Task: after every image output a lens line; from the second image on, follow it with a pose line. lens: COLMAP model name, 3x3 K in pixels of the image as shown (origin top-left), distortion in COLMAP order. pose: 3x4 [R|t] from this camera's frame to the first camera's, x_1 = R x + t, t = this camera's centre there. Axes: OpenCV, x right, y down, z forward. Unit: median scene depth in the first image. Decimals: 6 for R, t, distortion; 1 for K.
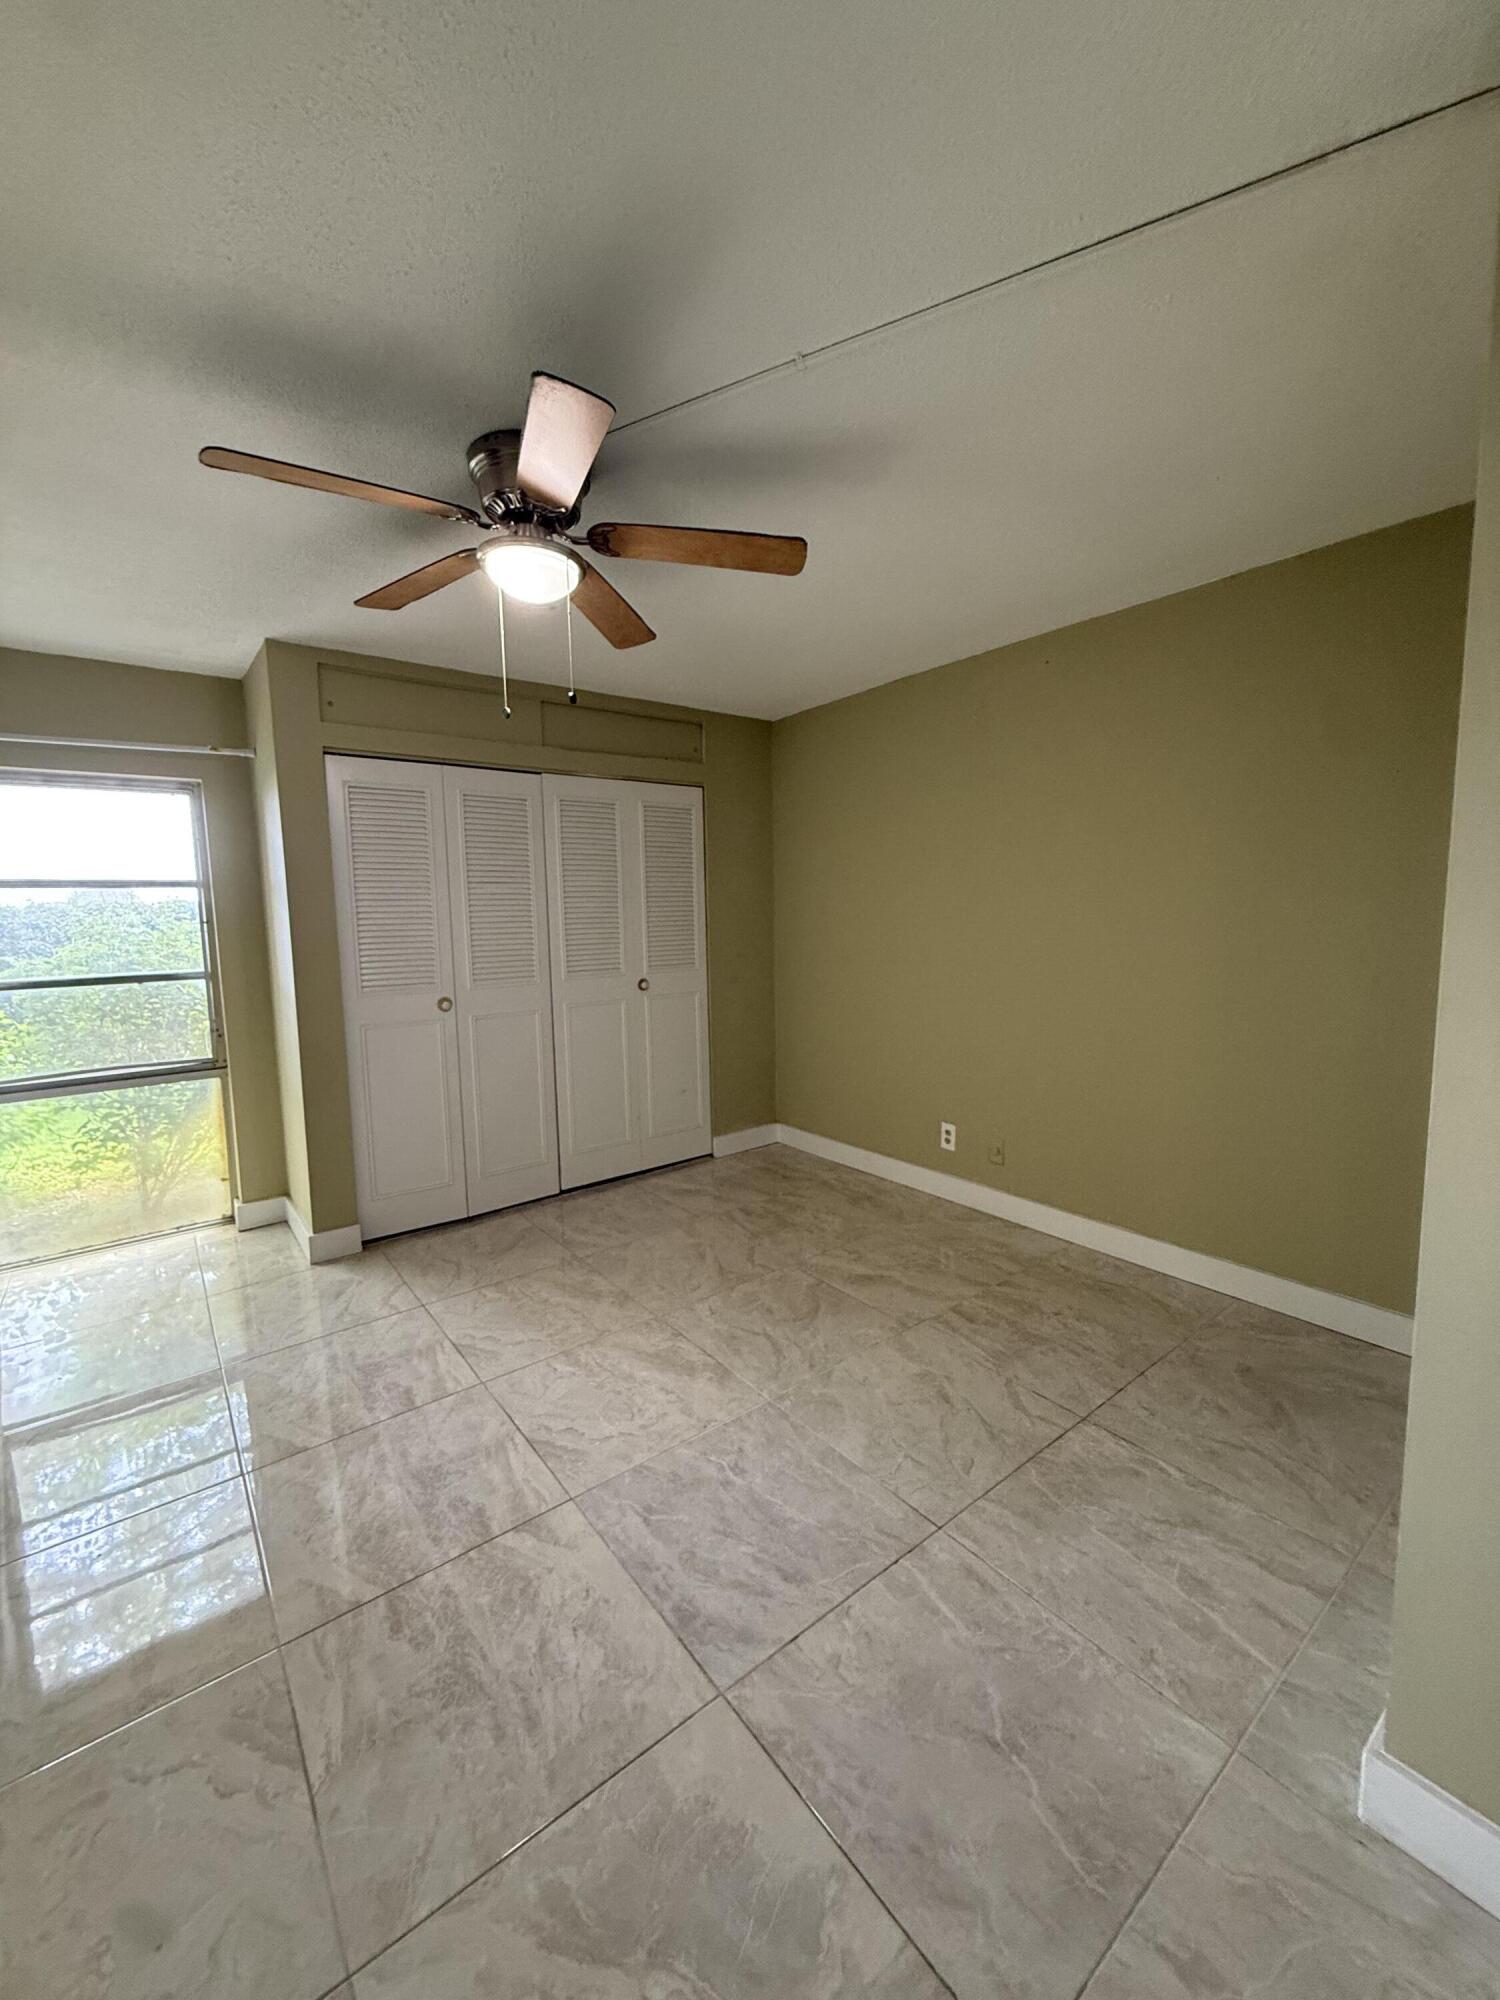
lens RADIAL K [[799.8, 0, 746.7], [0, 799.8, 995.5], [0, 0, 1]] dist [0.001210, -0.000695]
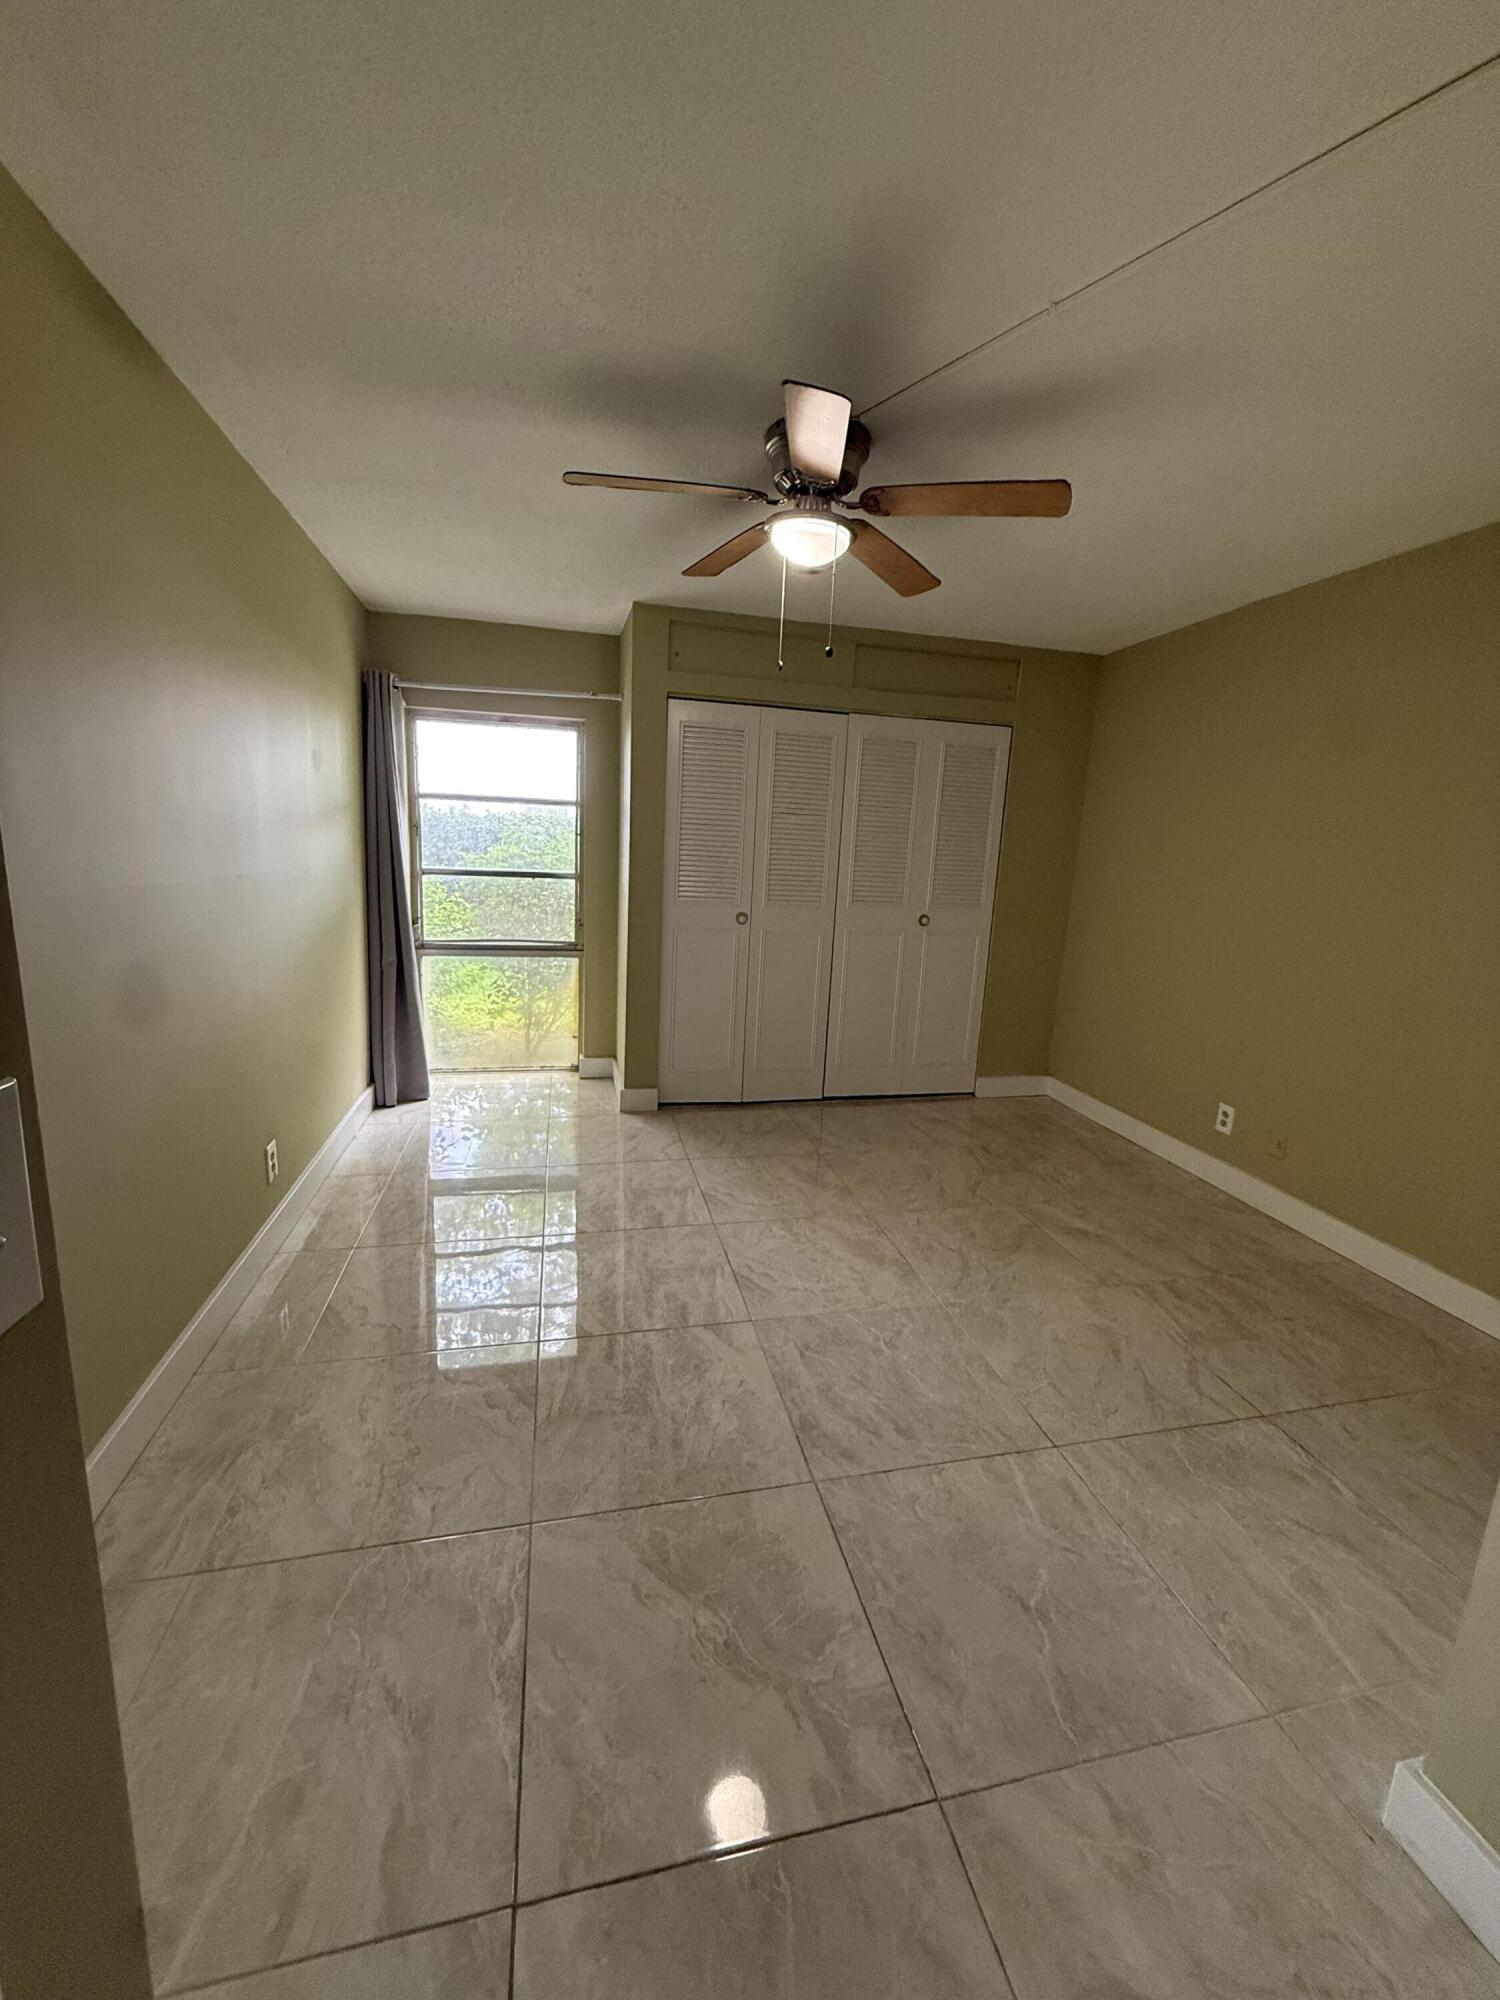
lens RADIAL K [[799.8, 0, 744.6], [0, 799.8, 996.4], [0, 0, 1]] dist [0.001210, -0.000695]
pose [[0.904359, 0.141102, -0.402771, 0.157912], [-0.109057, 0.988835, 0.101547, 0.007222], [0.412603, -0.047911, 0.909650, -0.083368]]
